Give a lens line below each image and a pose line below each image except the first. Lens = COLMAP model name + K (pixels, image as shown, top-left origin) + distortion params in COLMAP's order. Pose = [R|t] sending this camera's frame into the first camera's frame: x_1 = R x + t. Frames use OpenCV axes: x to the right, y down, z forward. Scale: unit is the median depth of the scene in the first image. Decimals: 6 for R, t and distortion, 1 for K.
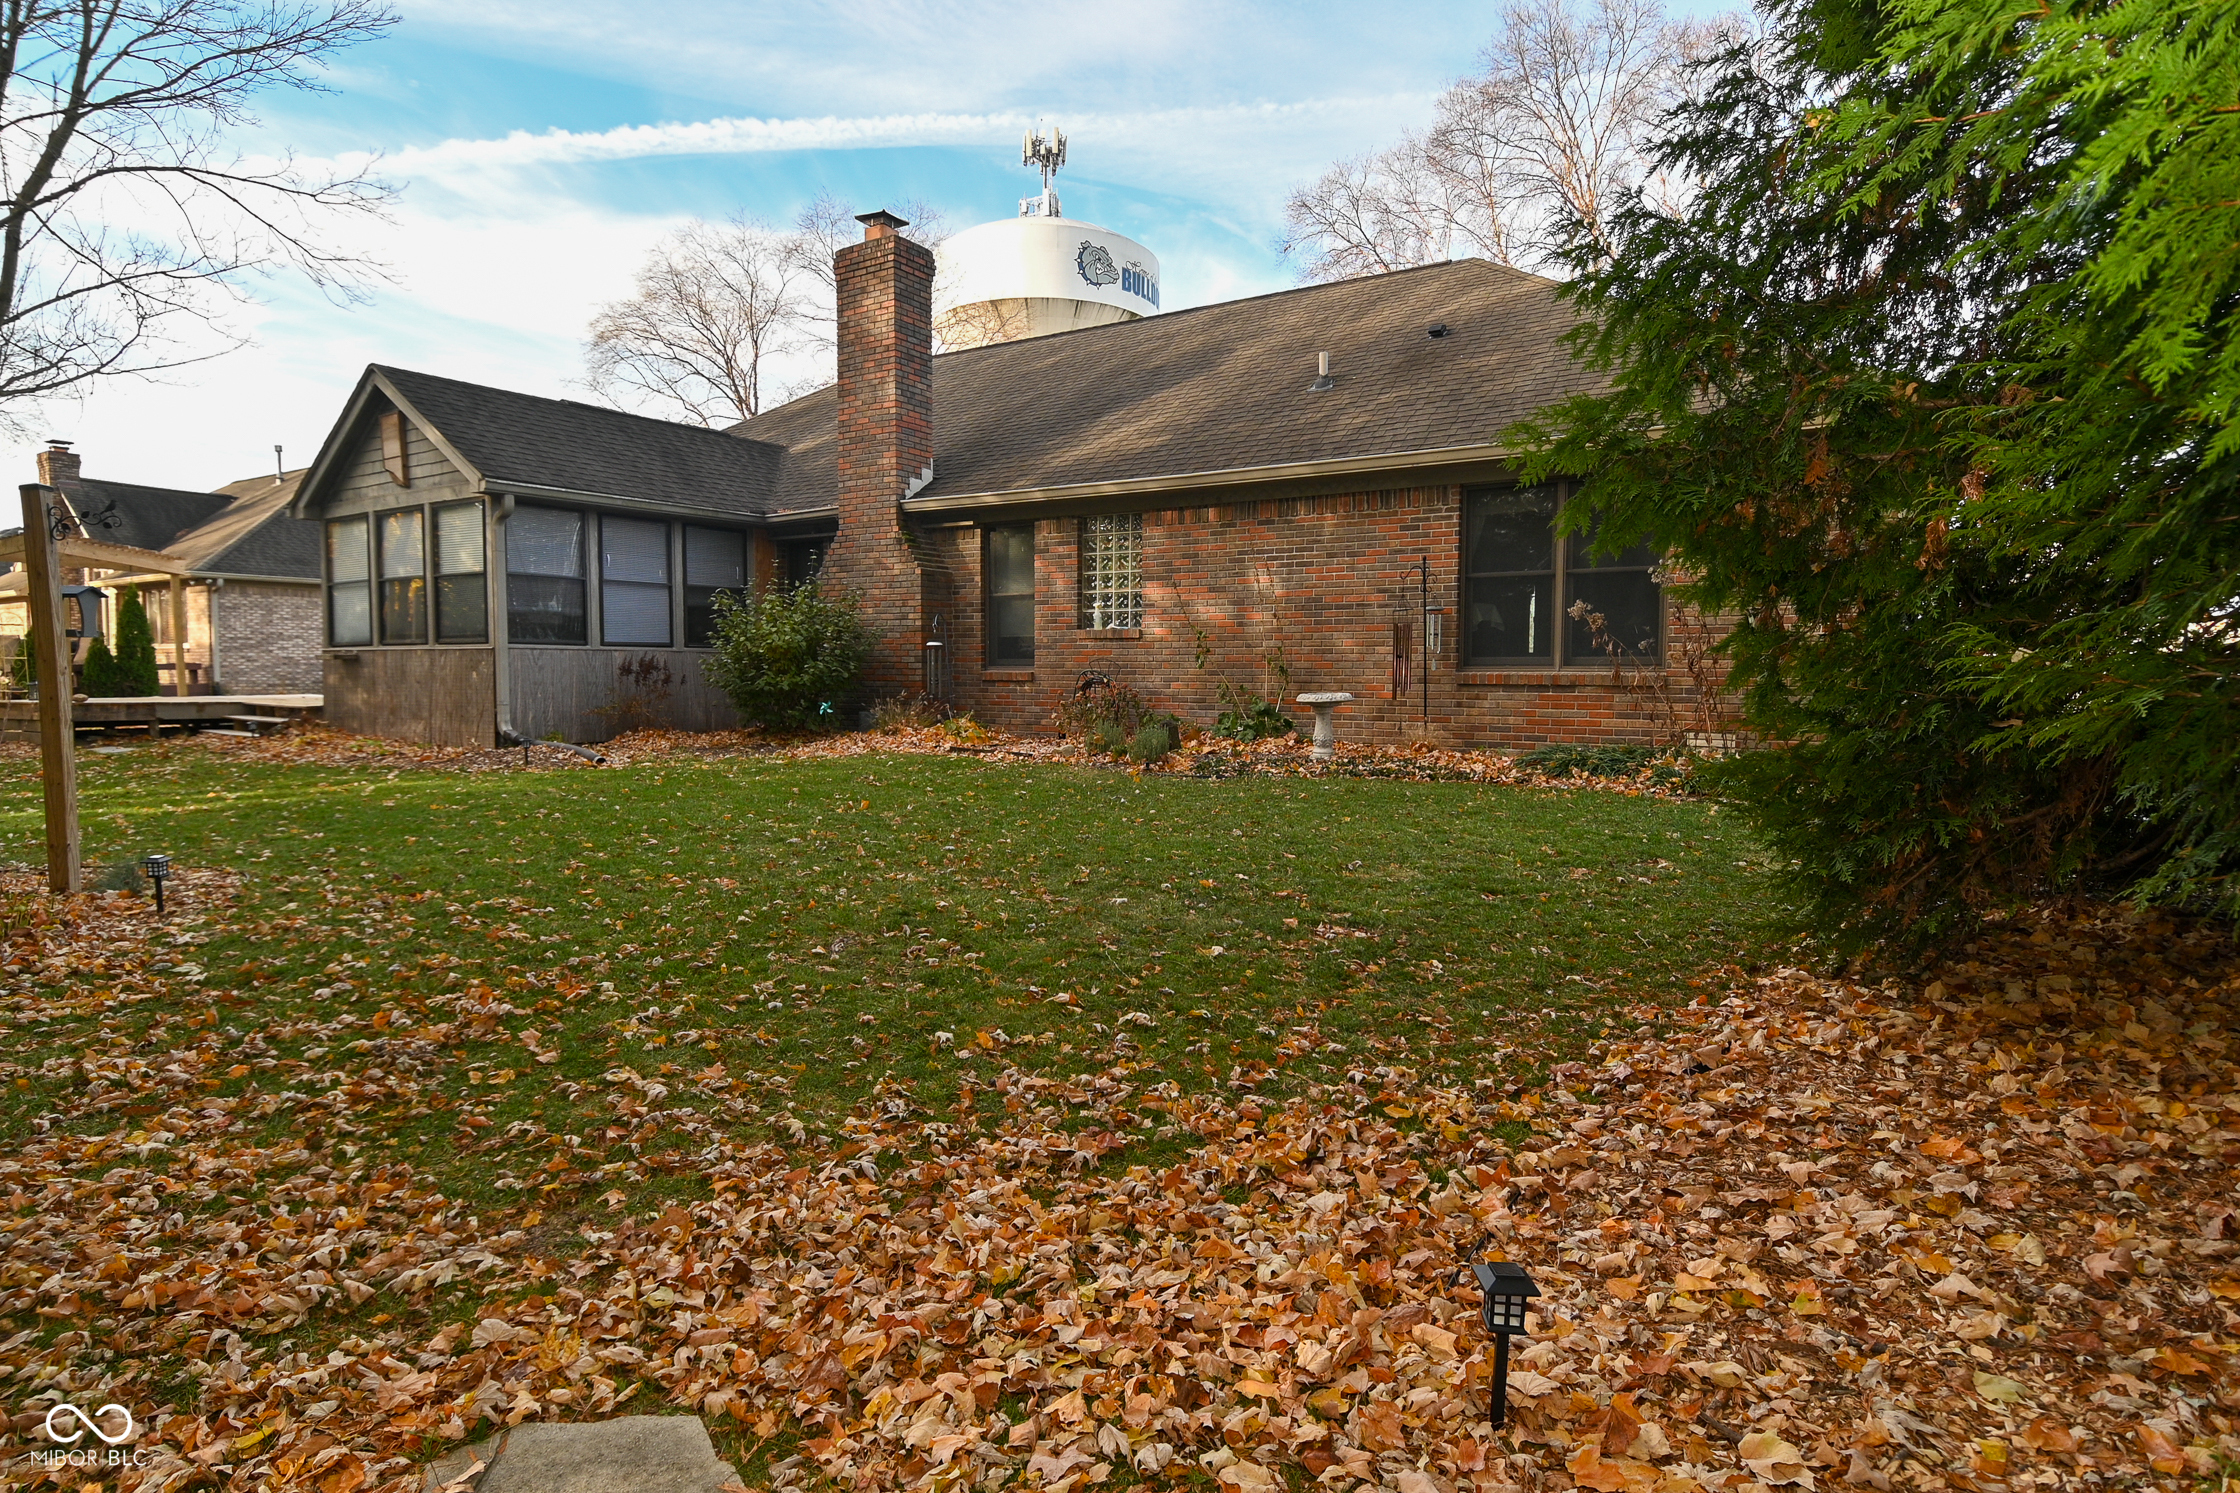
lens RADIAL K [[1175.3, 0, 1127.7], [0, 1175.3, 755.5], [0, 0, 1]] dist [0.011637, -0.022646]
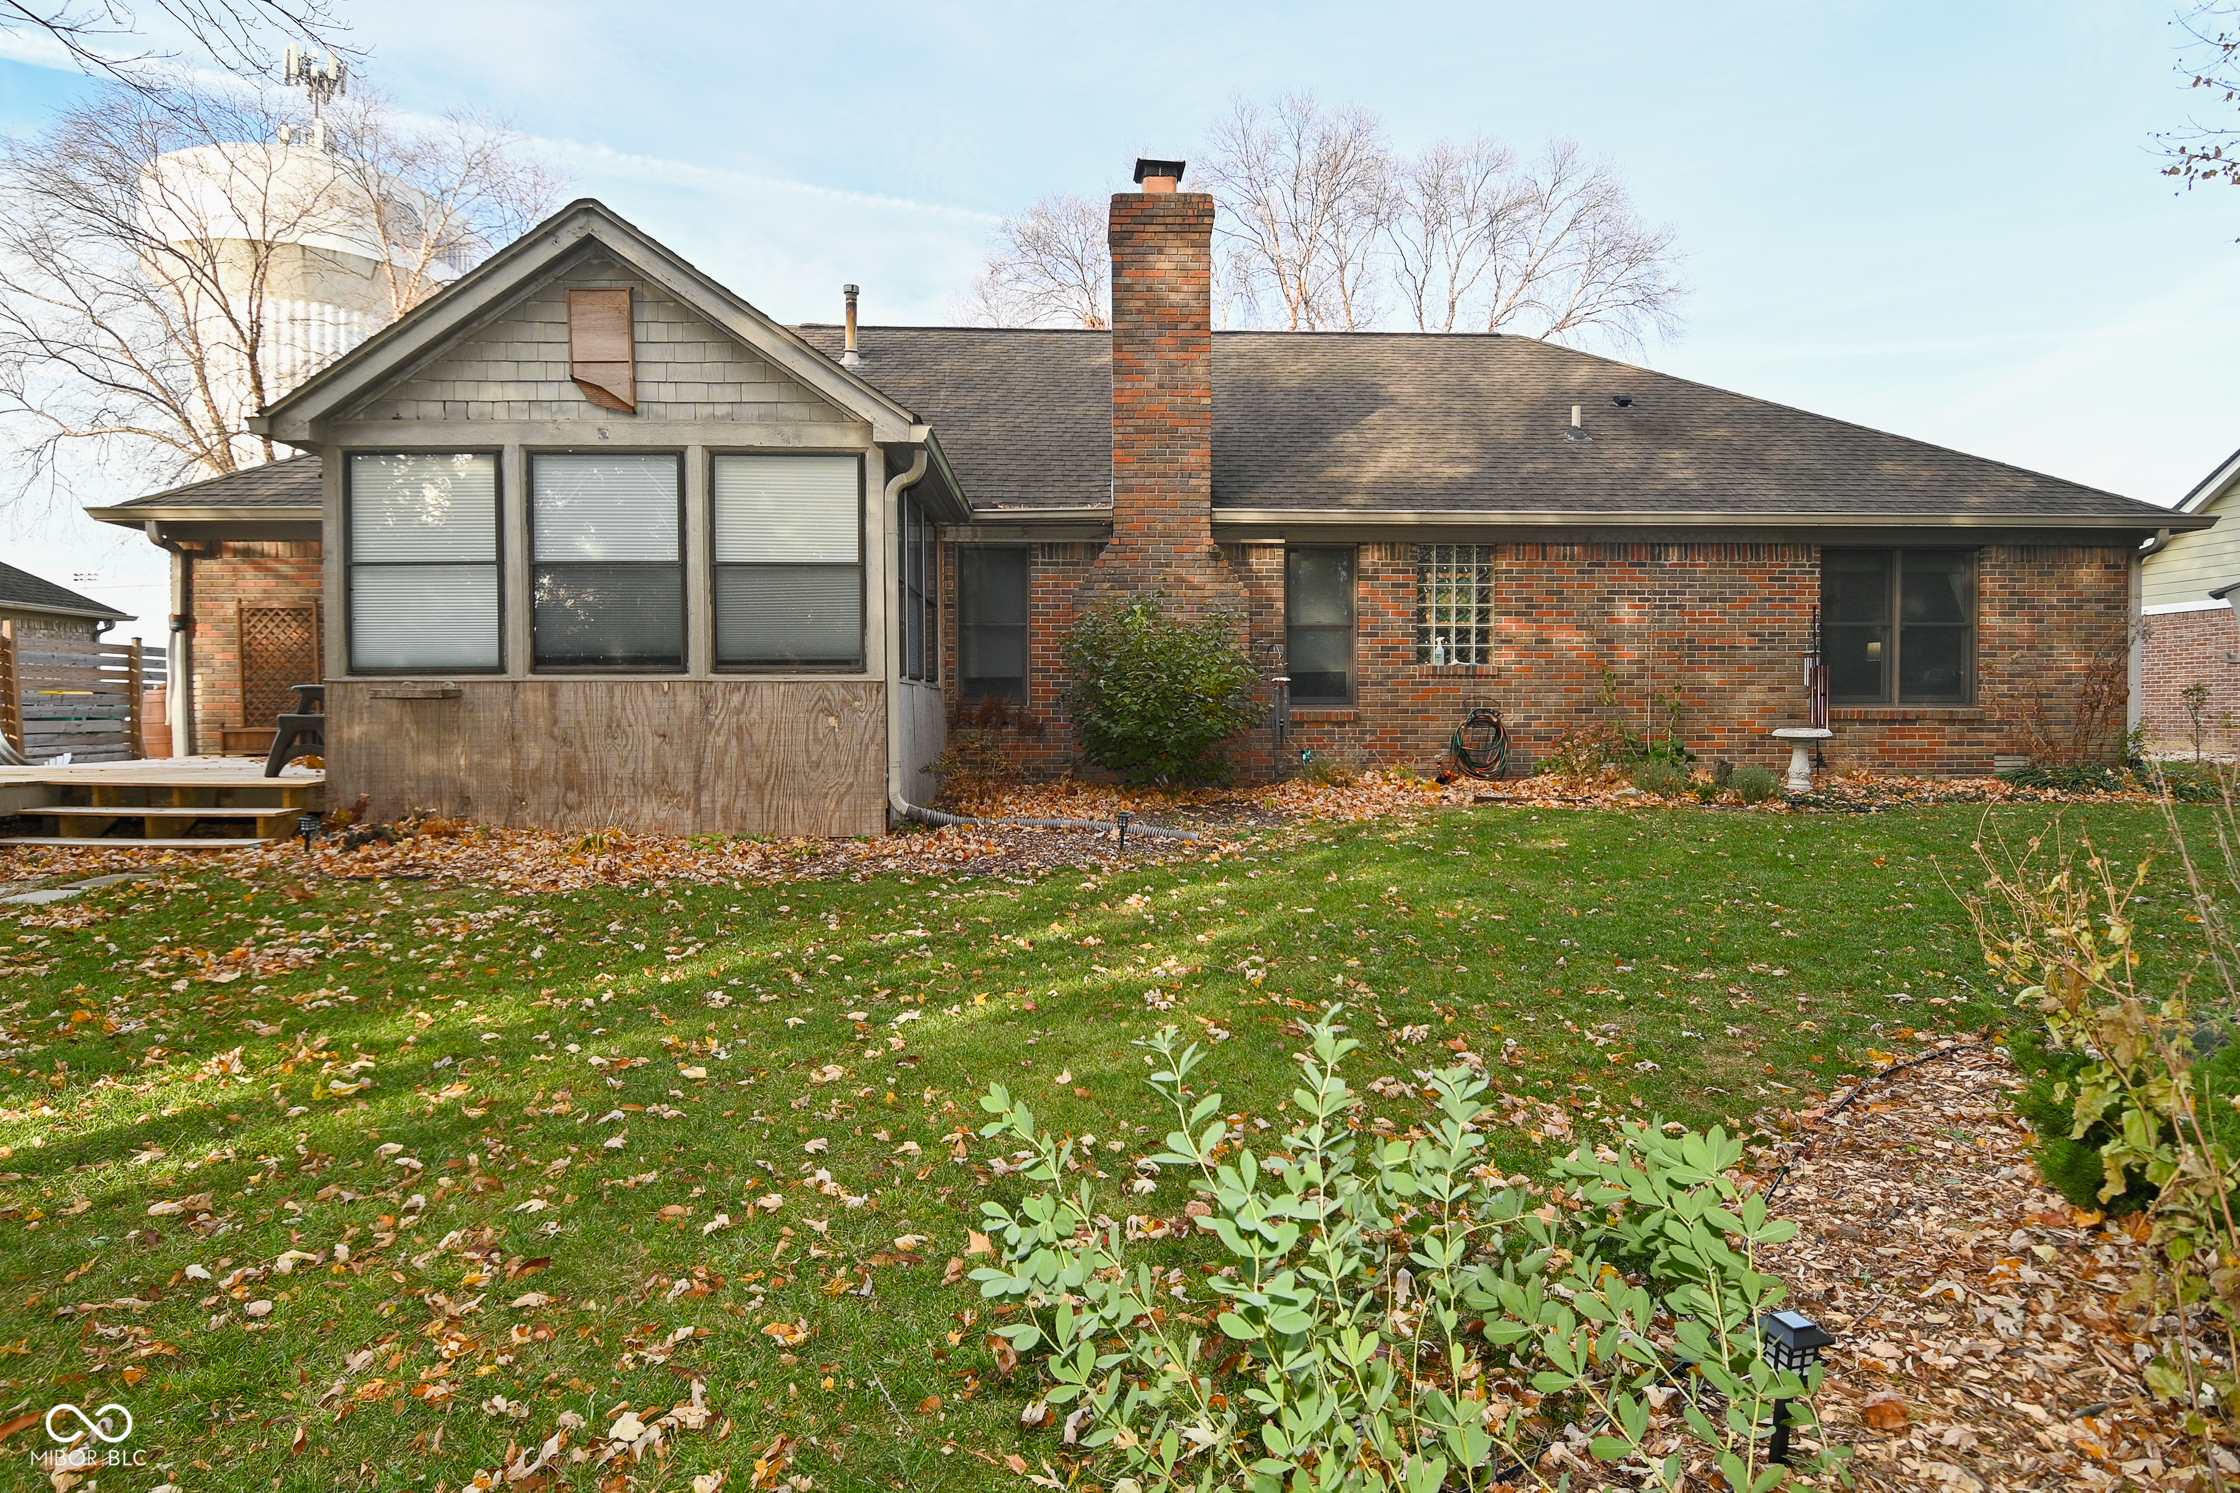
lens RADIAL K [[1175.3, 0, 1111.8], [0, 1175.3, 731.6], [0, 0, 1]] dist [0.011637, -0.022646]
pose [[0.823689, -0.017871, 0.566761, -0.771177], [0.044769, 0.998433, -0.033581, -0.034252], [-0.565272, 0.053034, 0.823198, 0.377267]]
